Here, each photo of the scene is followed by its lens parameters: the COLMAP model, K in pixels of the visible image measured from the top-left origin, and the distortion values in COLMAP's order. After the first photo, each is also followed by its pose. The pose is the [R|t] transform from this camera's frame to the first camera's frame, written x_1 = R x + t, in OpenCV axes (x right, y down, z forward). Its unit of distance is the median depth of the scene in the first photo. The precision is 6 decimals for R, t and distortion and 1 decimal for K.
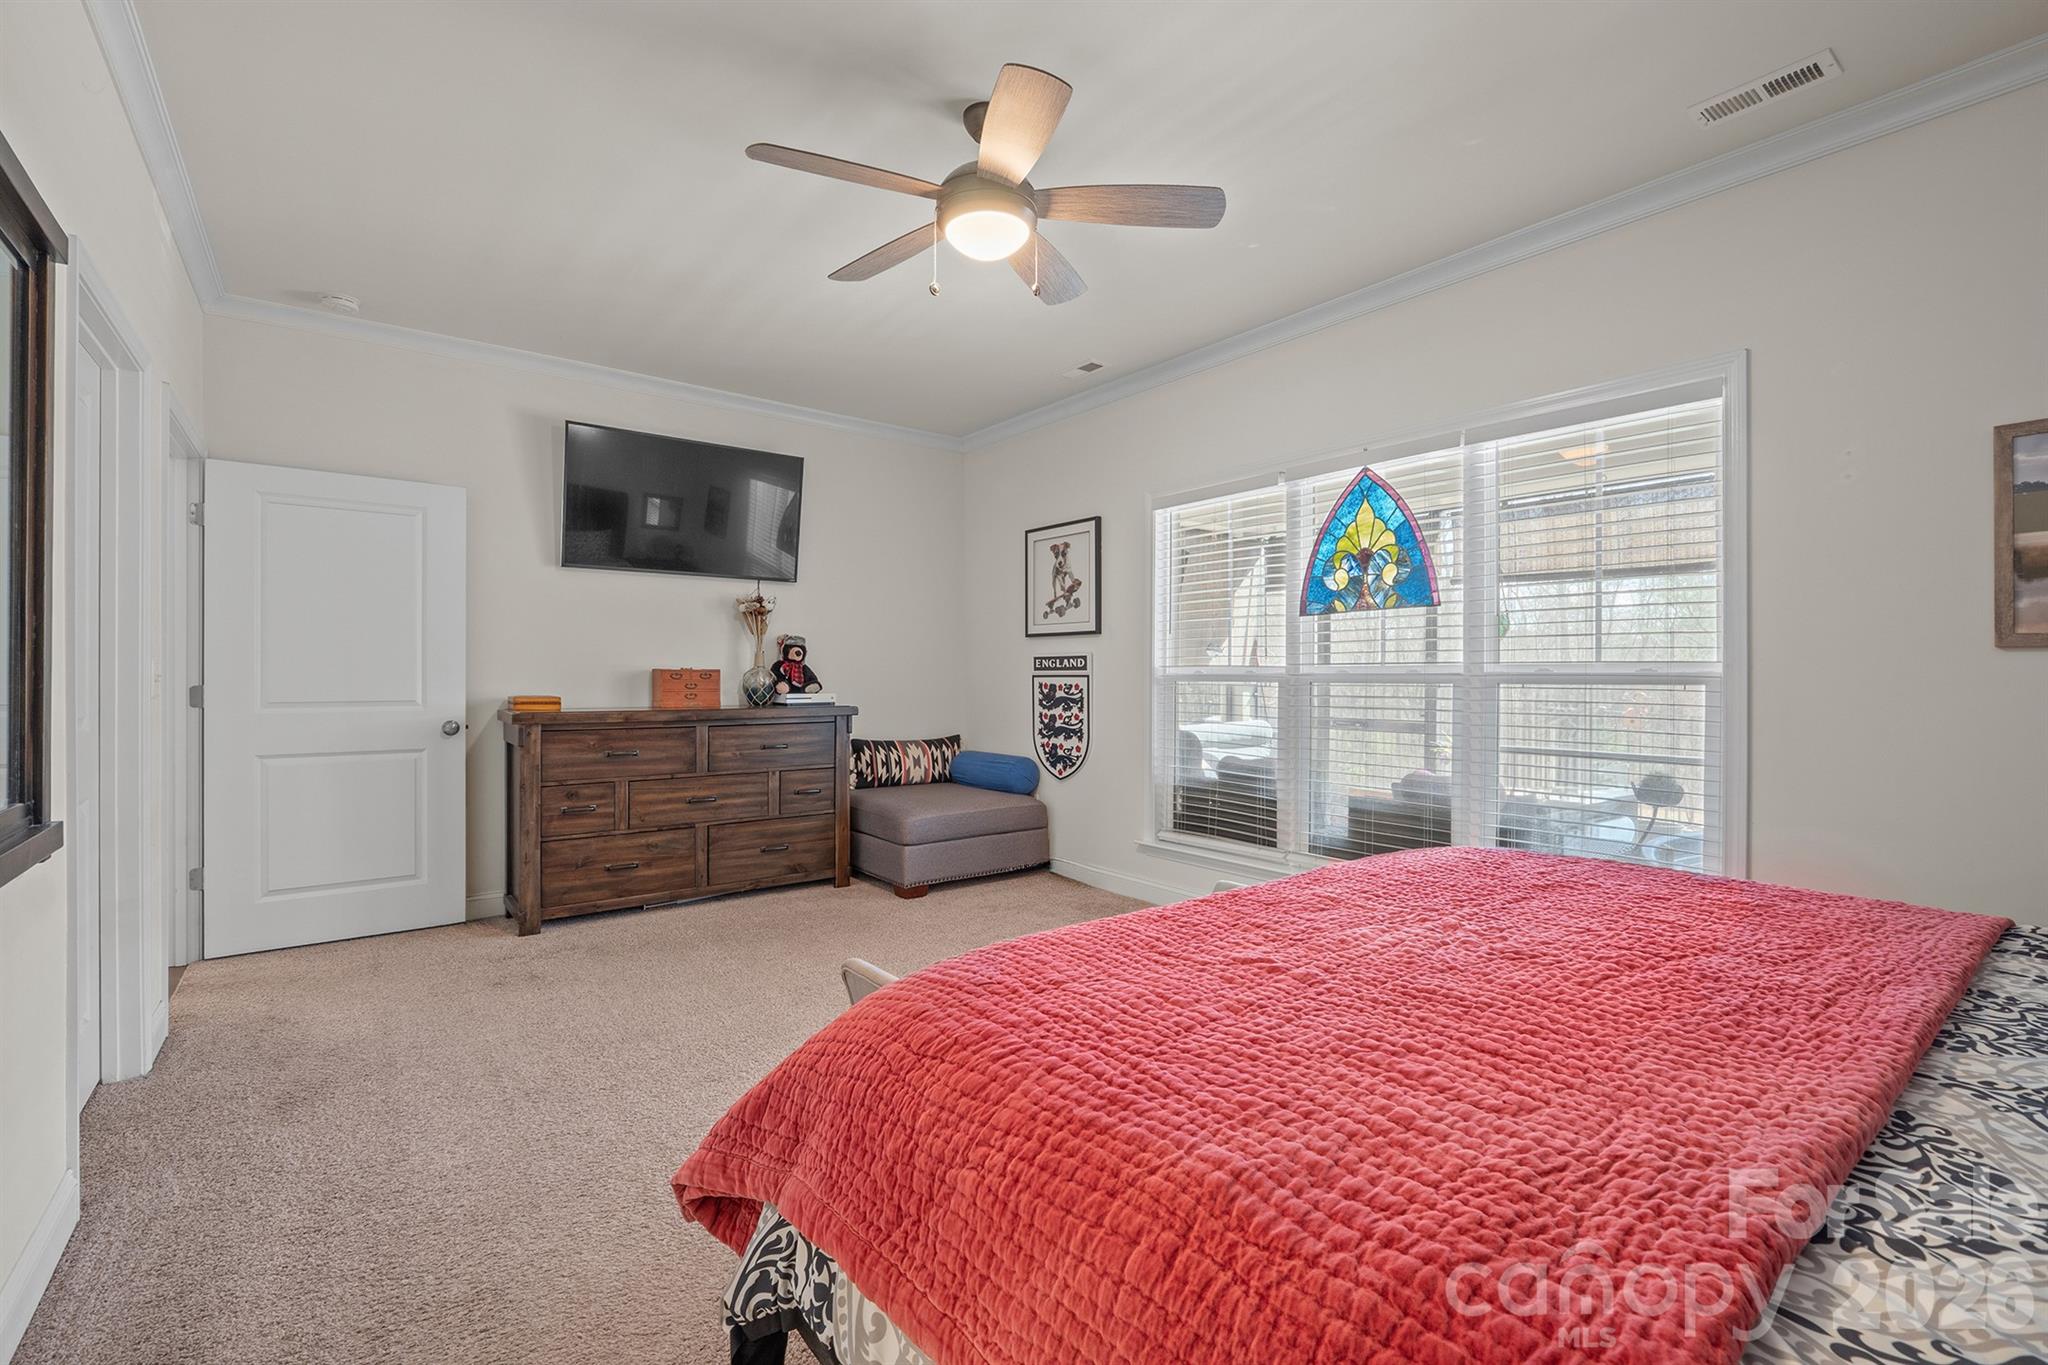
lens RADIAL K [[895.6, 0, 1023.0], [0, 895.6, 674.2], [0, 0, 1]] dist [-0.006092, -0.000918]
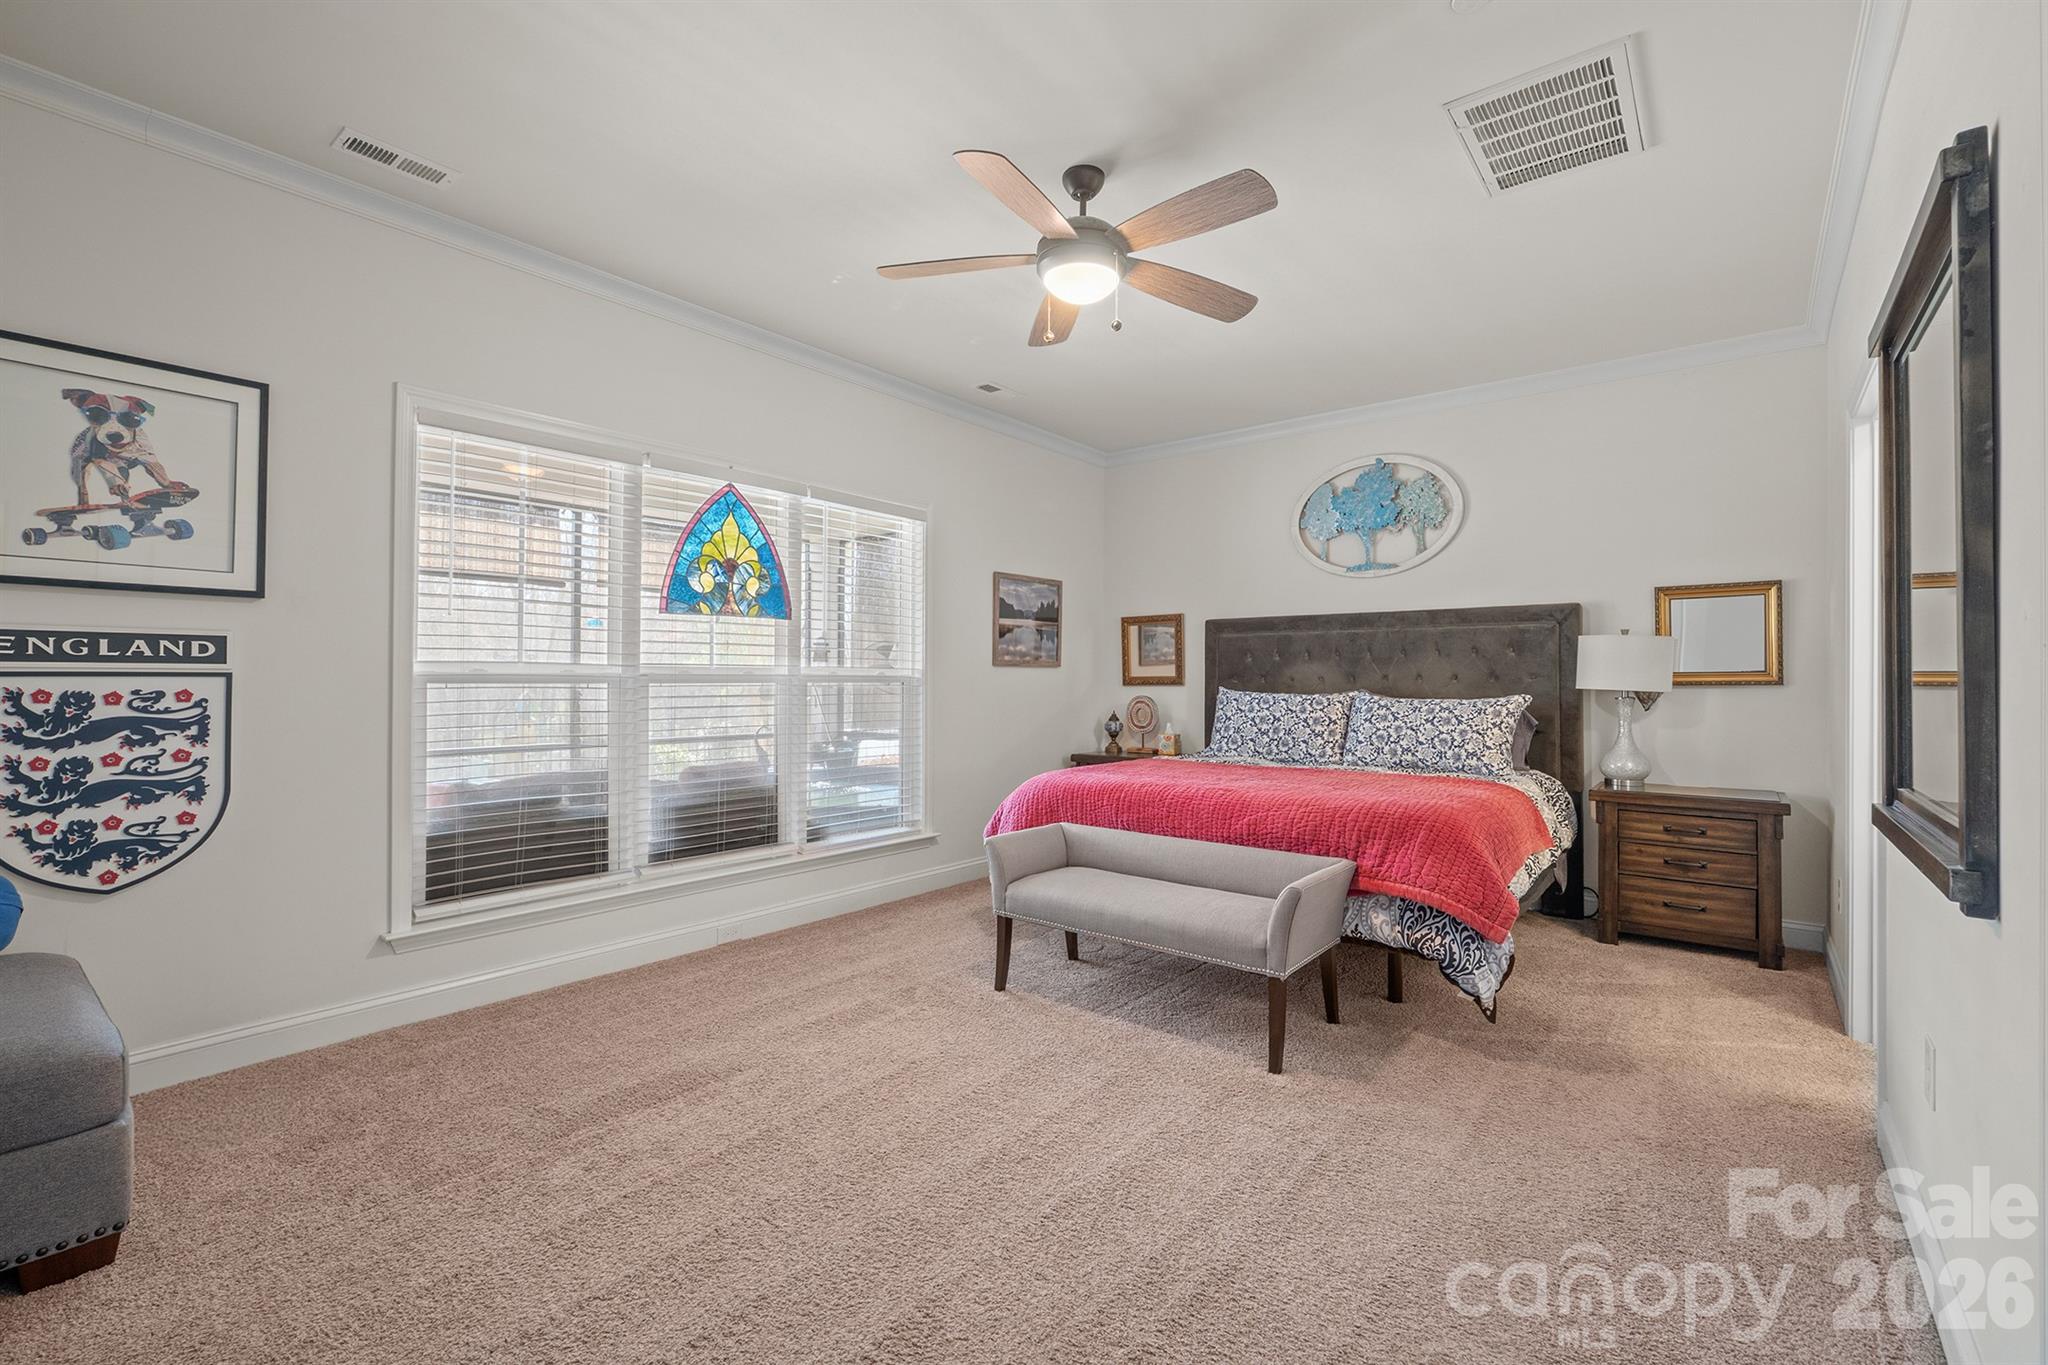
lens RADIAL K [[895.6, 0, 1023.0], [0, 895.6, 674.2], [0, 0, 1]] dist [-0.006092, -0.000918]
pose [[-0.235335, 0.002282, 0.971912, -0.594768], [-0.006468, 0.999971, -0.003914, 0.000810], [-0.971893, -0.007207, -0.235313, 0.722208]]
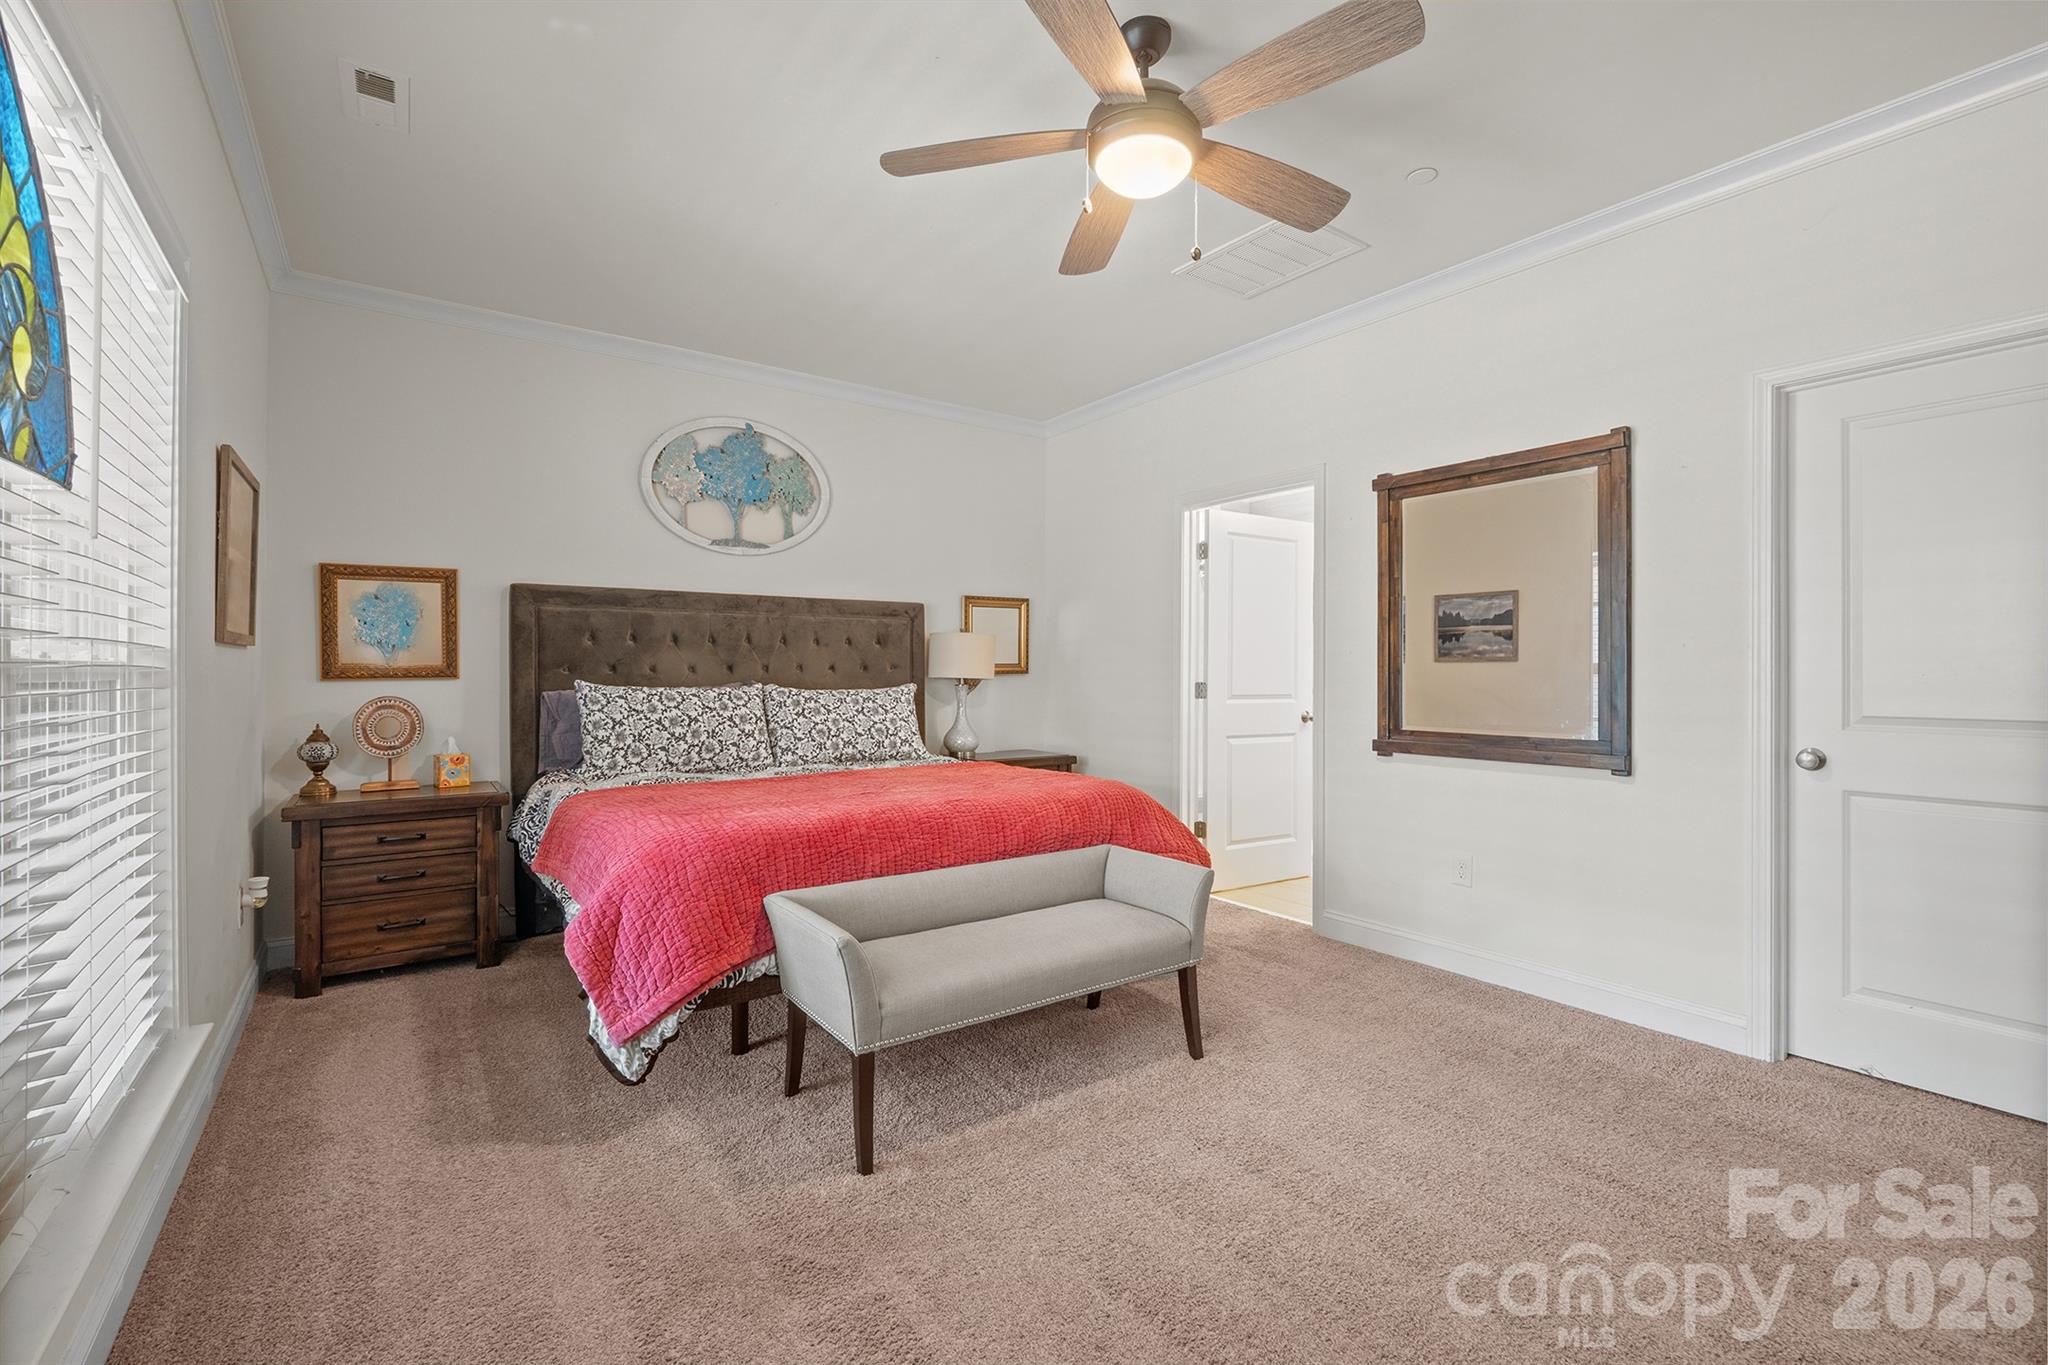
lens RADIAL K [[895.6, 0, 1023.0], [0, 895.6, 674.2], [0, 0, 1]] dist [-0.006092, -0.000918]
pose [[-0.999558, -0.005622, 0.029180, 0.025937], [-0.005555, 0.999982, 0.002394, 0.001197], [-0.029193, 0.002231, -0.999571, 1.017092]]
